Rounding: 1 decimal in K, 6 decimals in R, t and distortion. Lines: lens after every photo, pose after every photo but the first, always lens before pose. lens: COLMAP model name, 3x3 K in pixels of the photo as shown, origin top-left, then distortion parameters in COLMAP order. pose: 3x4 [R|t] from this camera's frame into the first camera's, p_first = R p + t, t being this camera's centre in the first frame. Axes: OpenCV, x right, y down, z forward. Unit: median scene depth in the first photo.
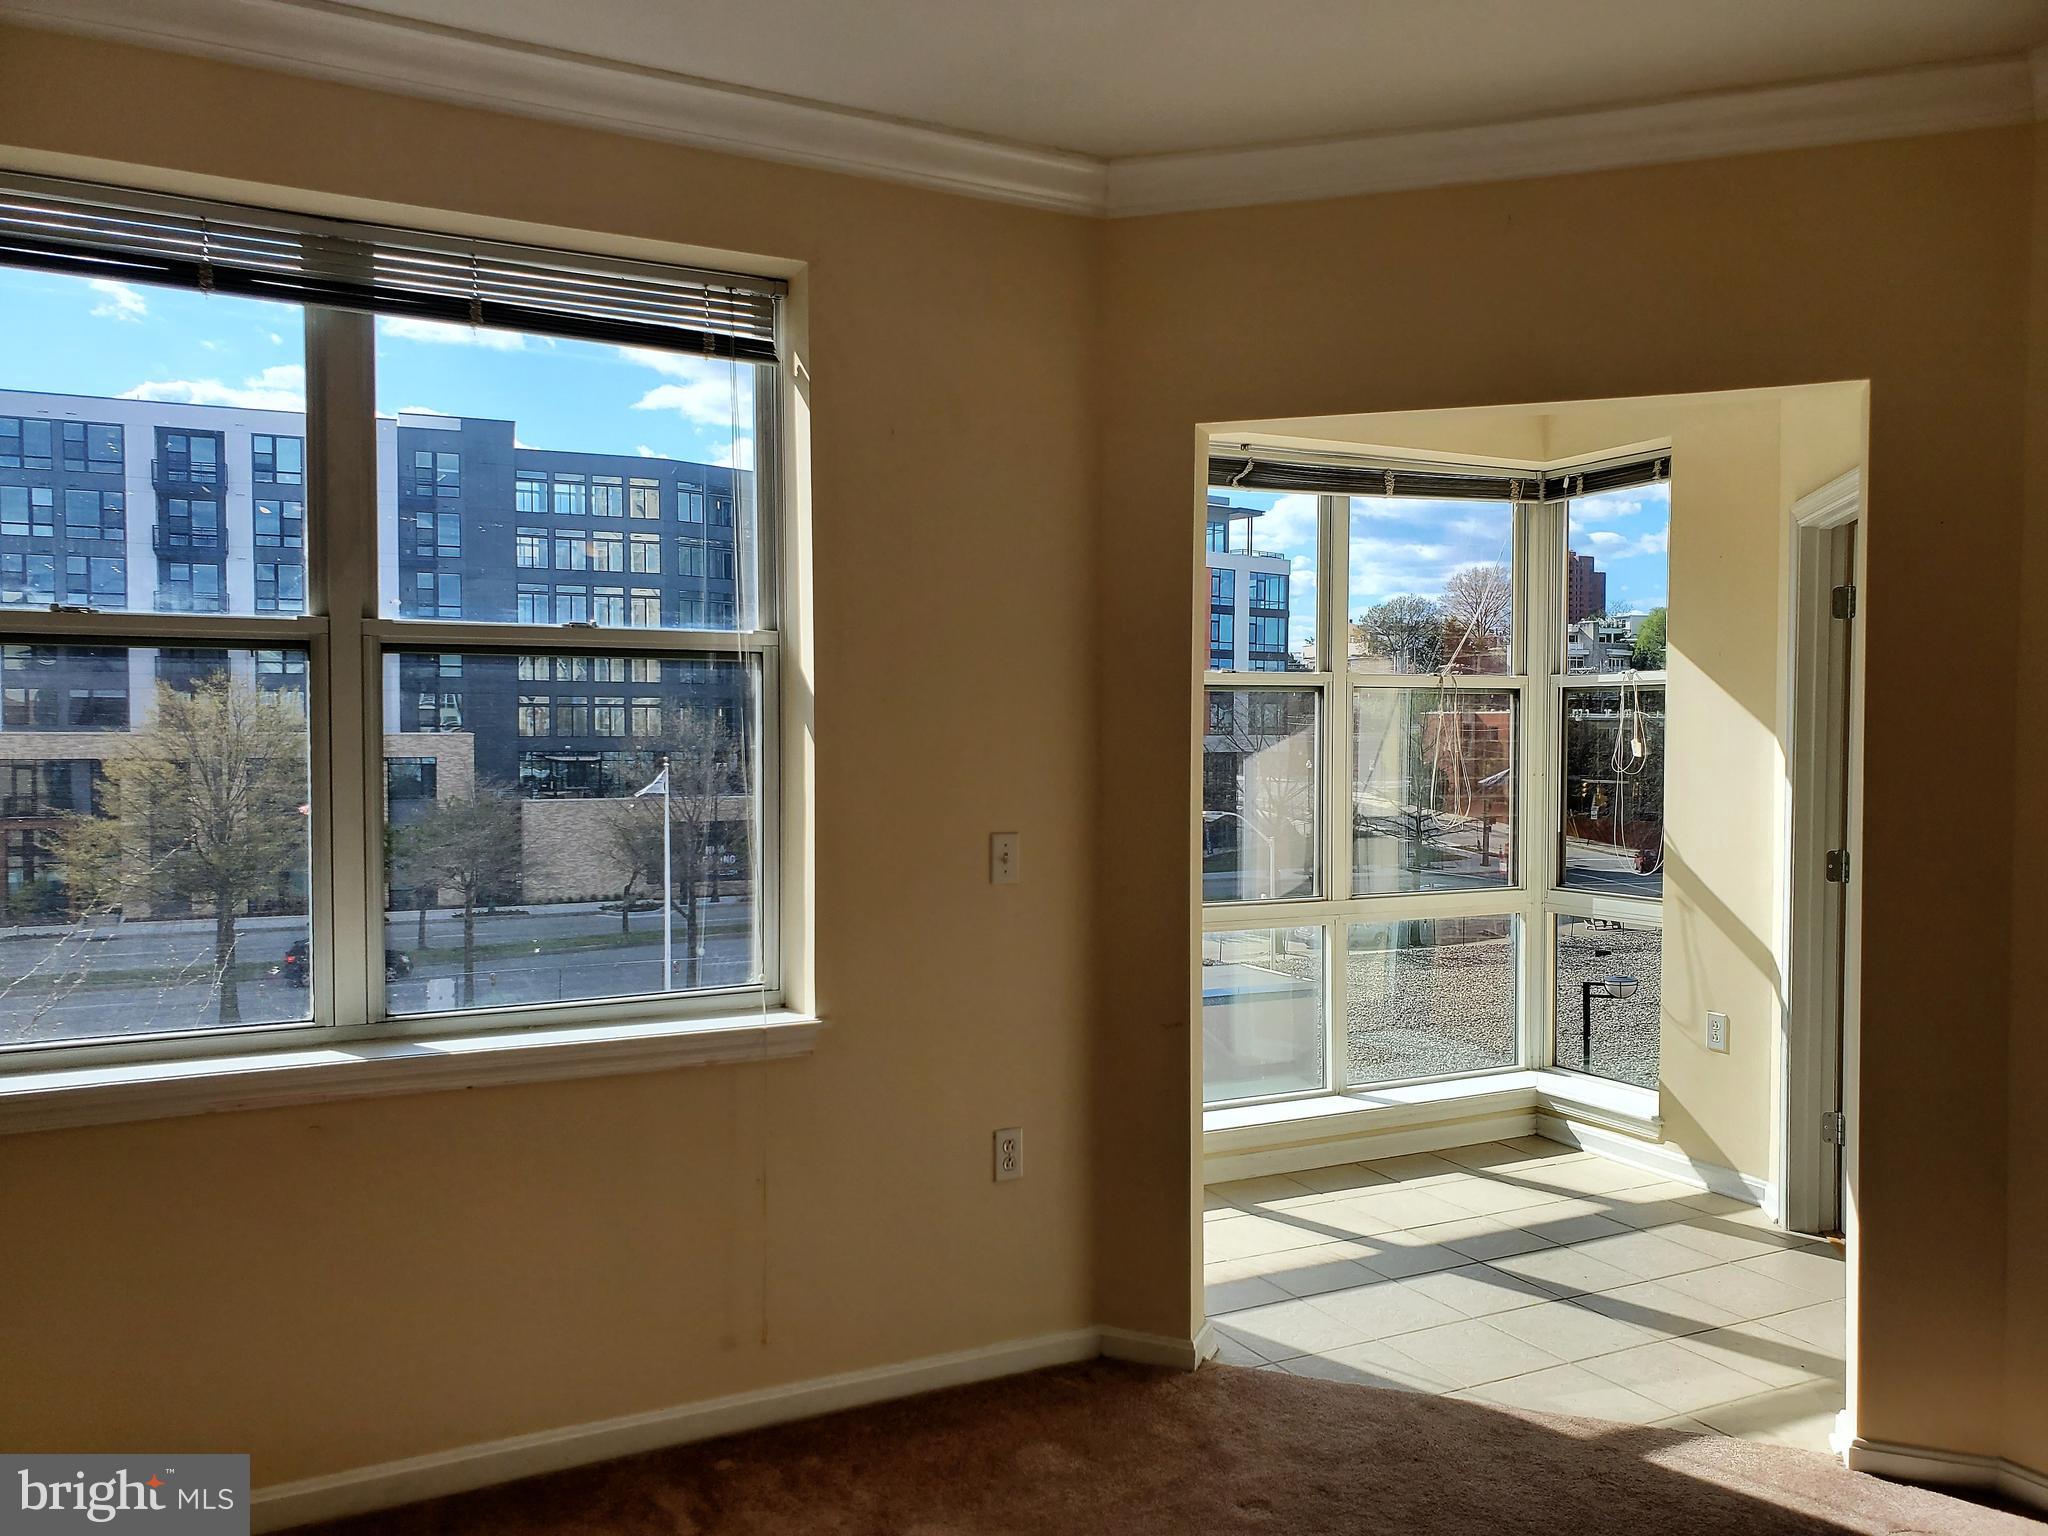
lens RADIAL K [[1598.7, 0, 1024.0], [0, 1598.7, 768.0], [0, 0, 1]] dist [0.002402, -0.002888]
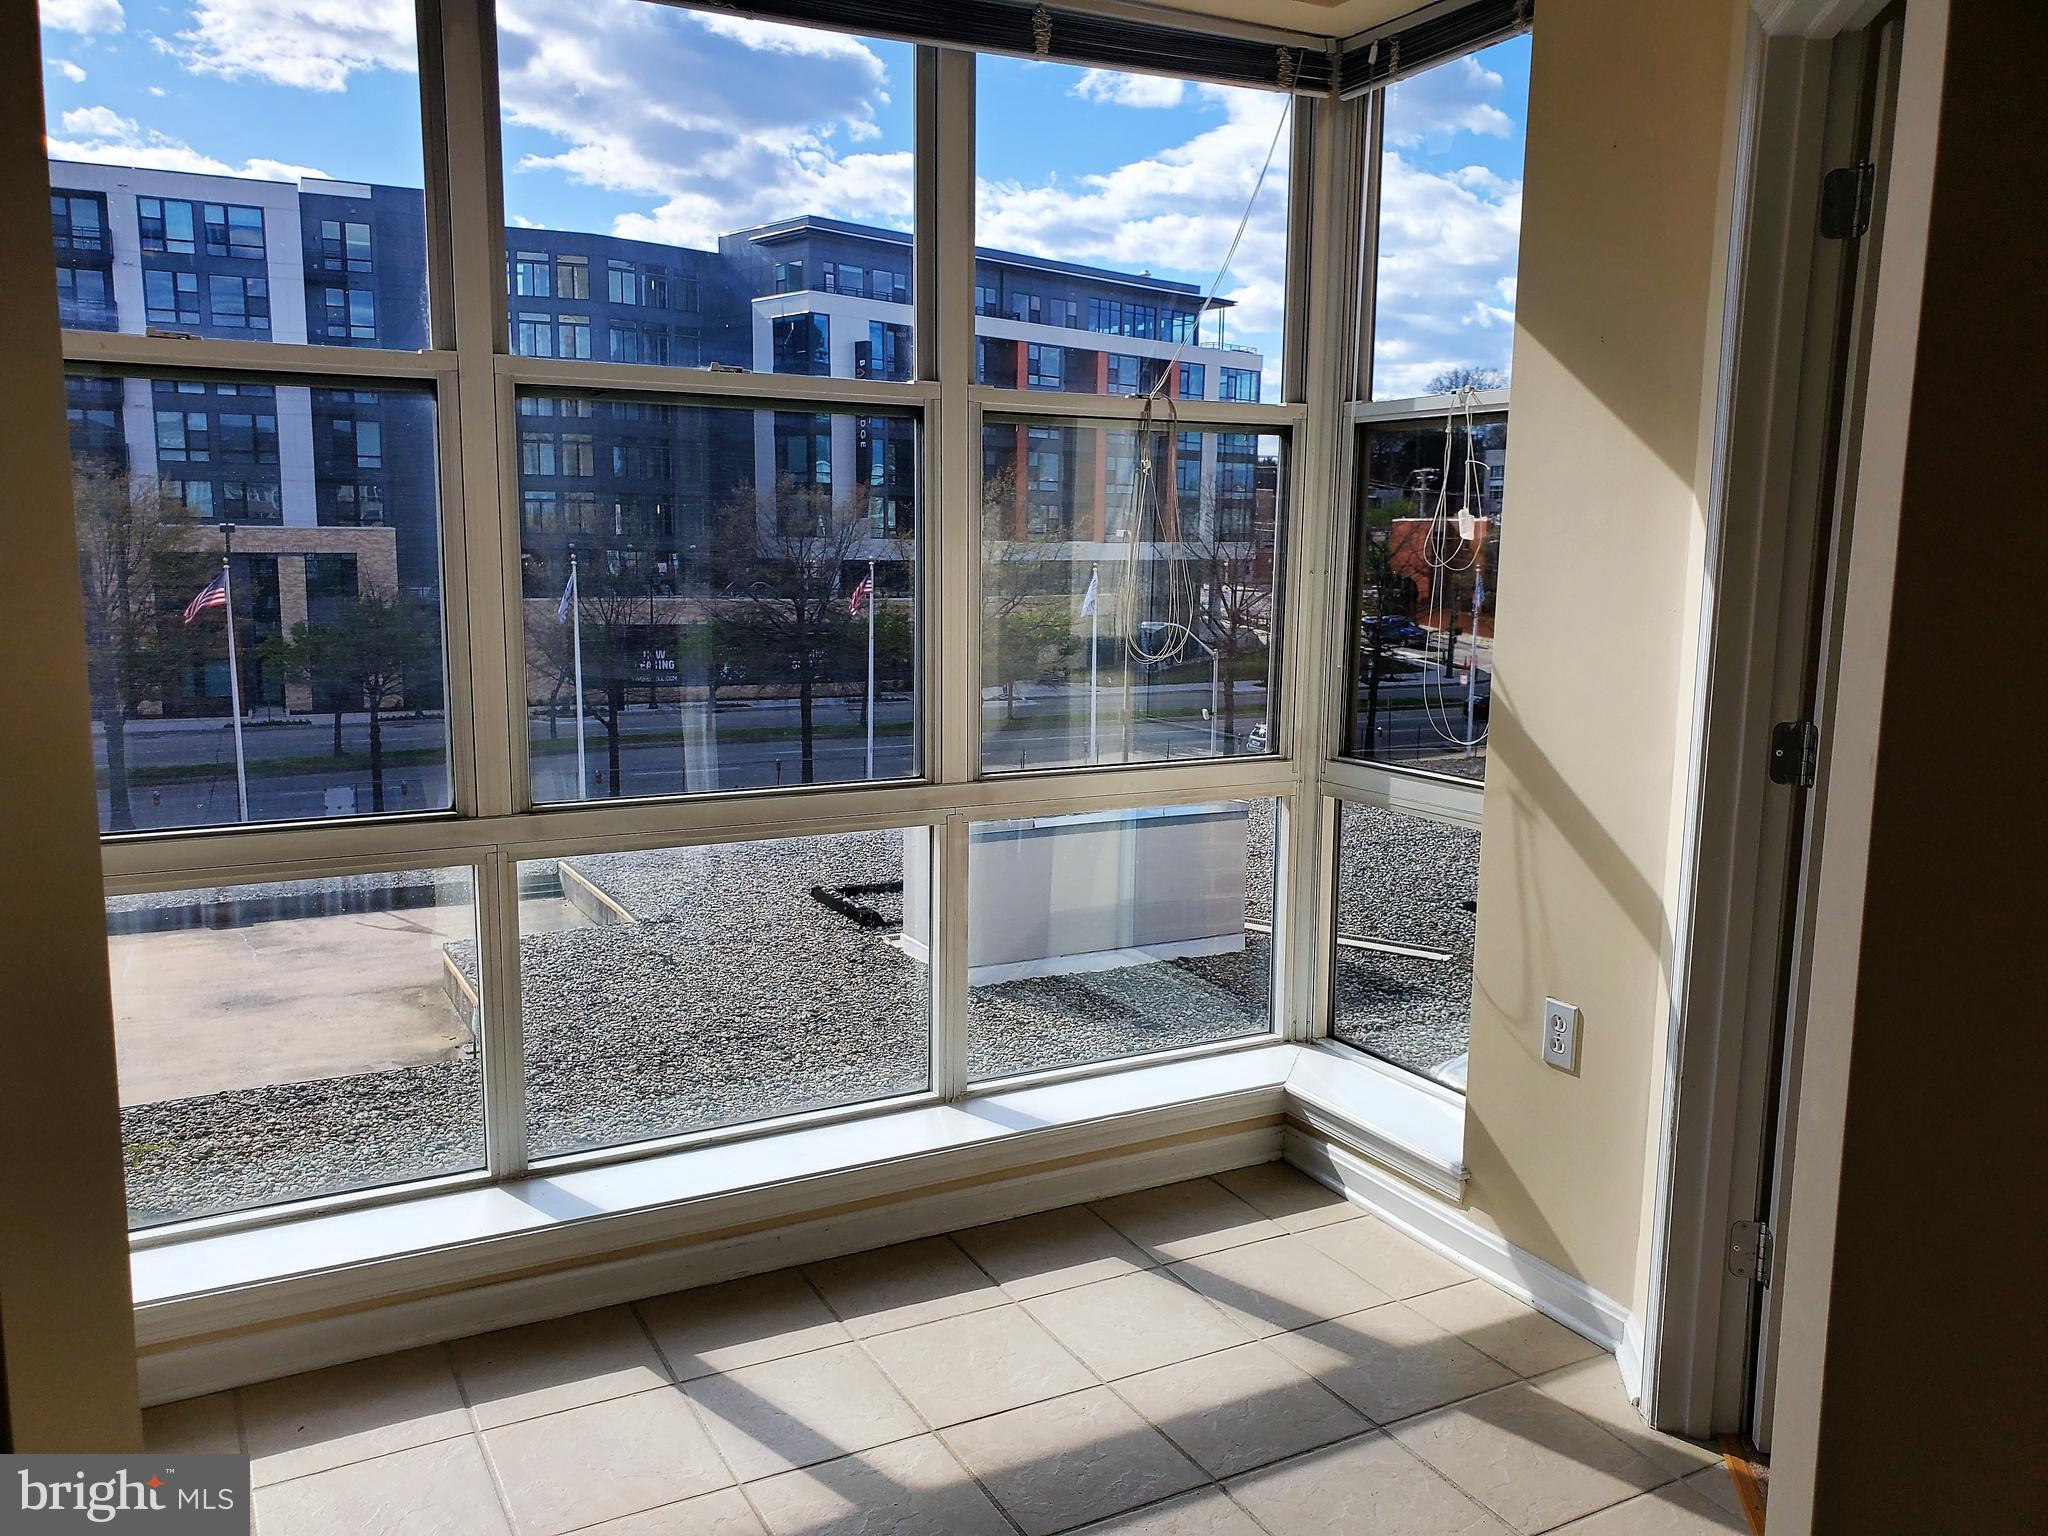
lens RADIAL K [[1564.1, 0, 1053.5], [0, 1564.1, 771.2], [0, 0, 1]] dist [-0.029406, 0.049192]
pose [[0.999730, 0.008740, 0.021538, 0.204866], [-0.011381, 0.992005, 0.125686, 0.005982], [-0.020268, -0.125897, 0.991836, 0.399776]]
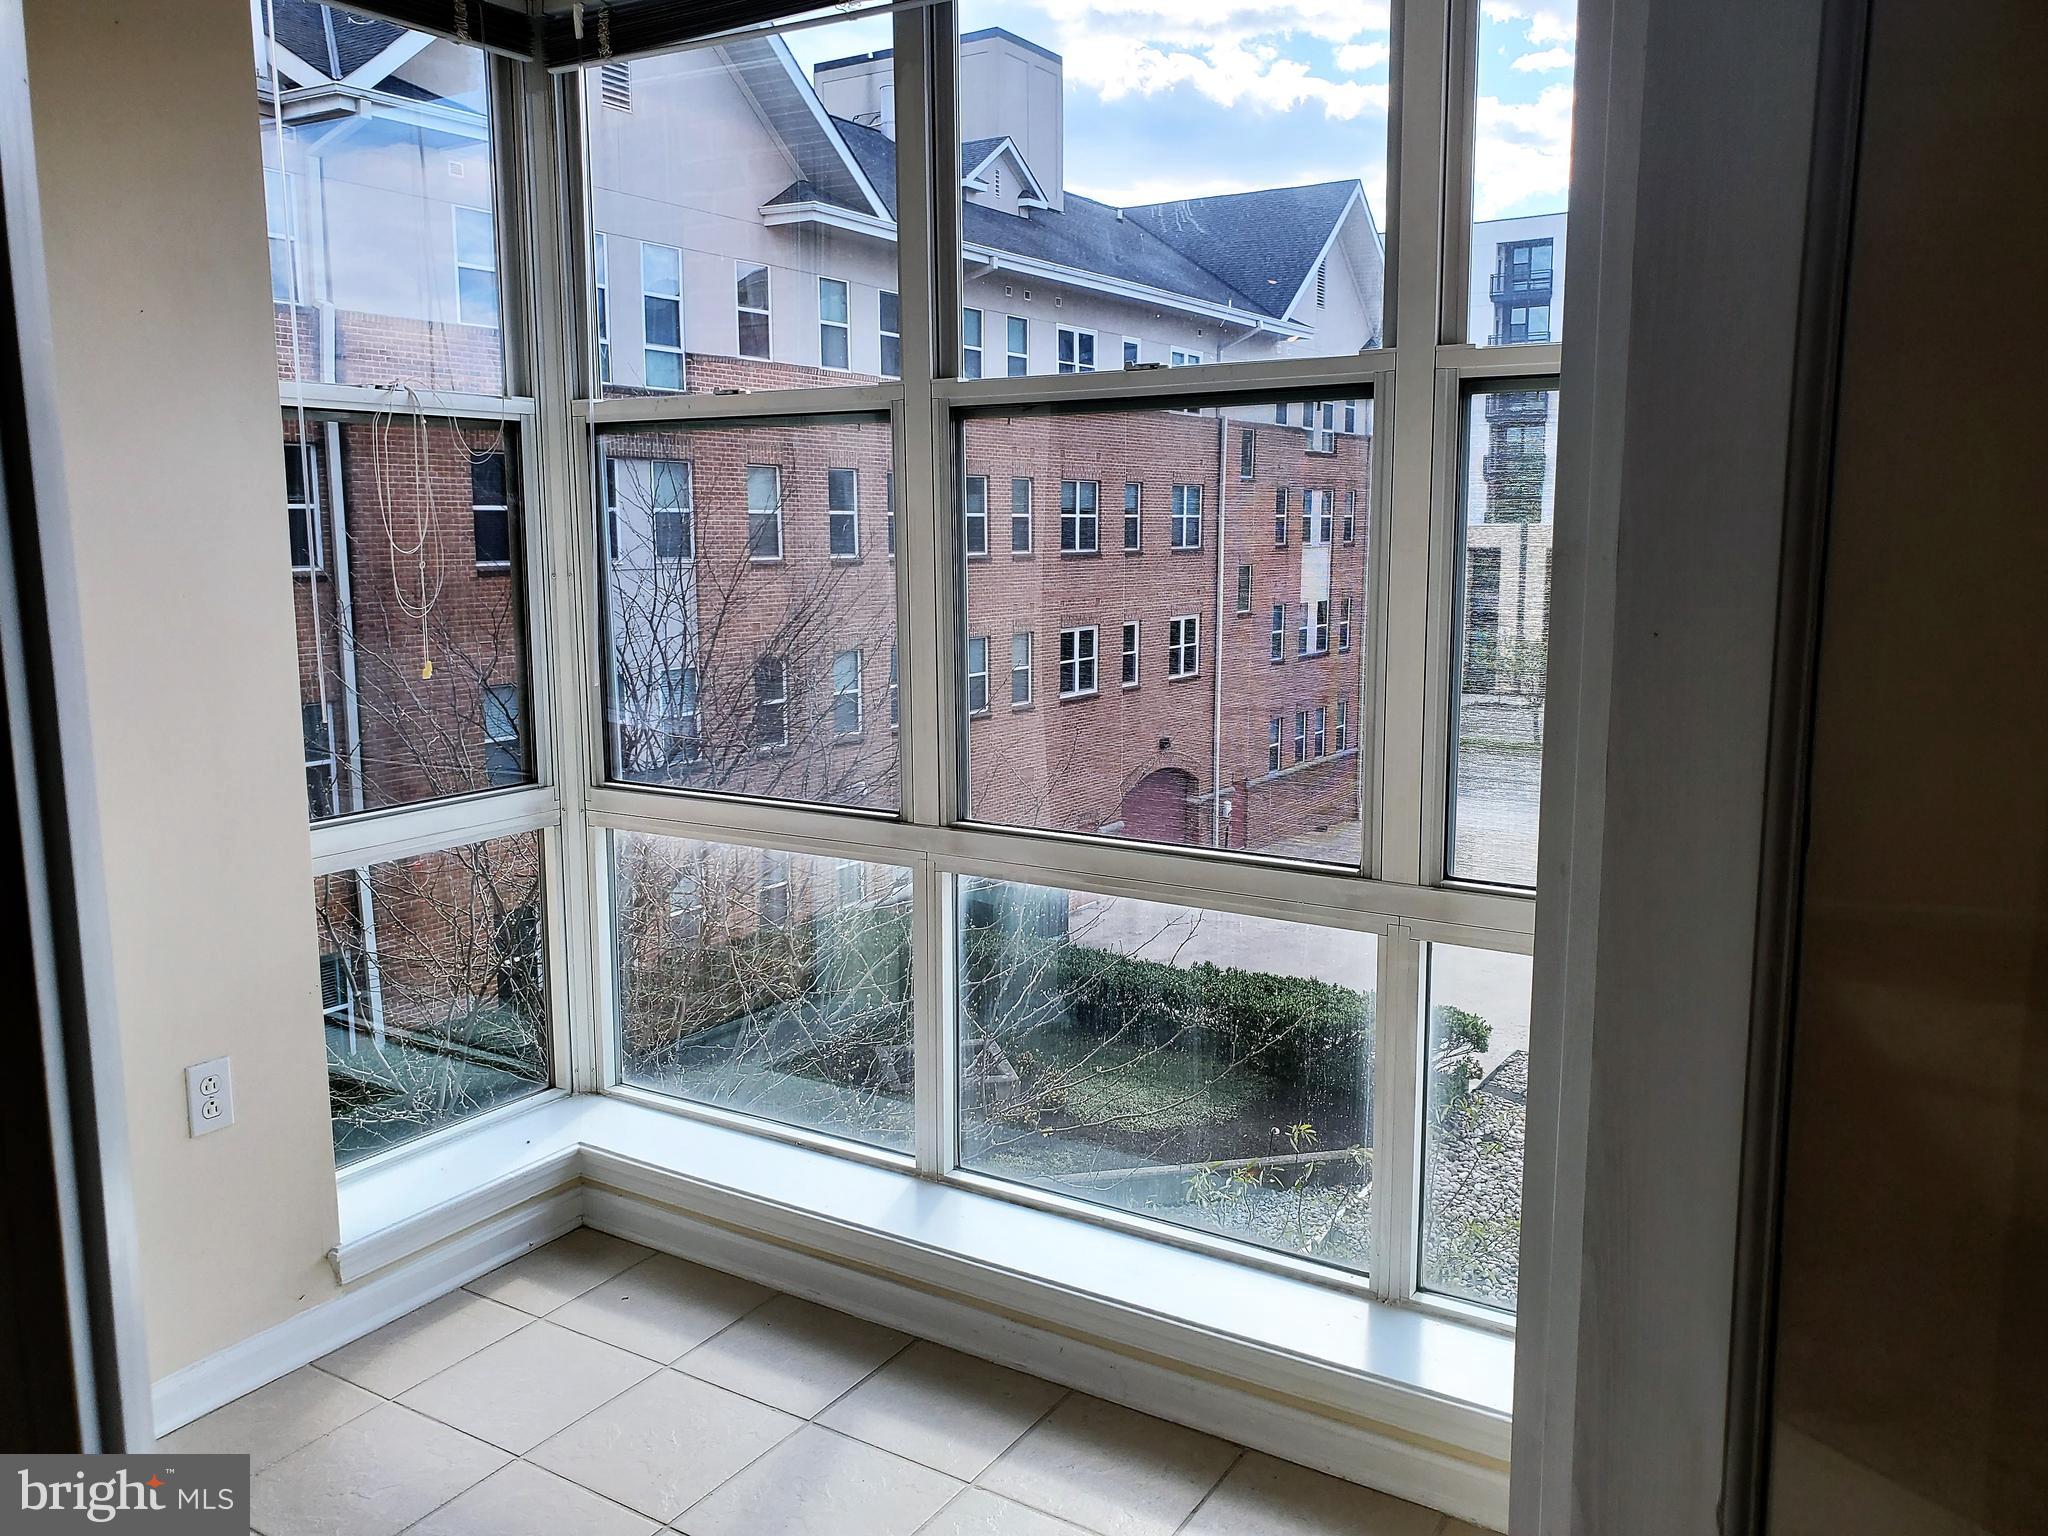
lens RADIAL K [[1598.7, 0, 1024.0], [0, 1598.7, 768.0], [0, 0, 1]] dist [0.002402, -0.002888]
pose [[0.489912, 0.129927, -0.862036, 0.498824], [-0.018683, 0.990169, 0.138622, -0.007120], [0.871572, -0.051807, 0.487523, 0.663454]]
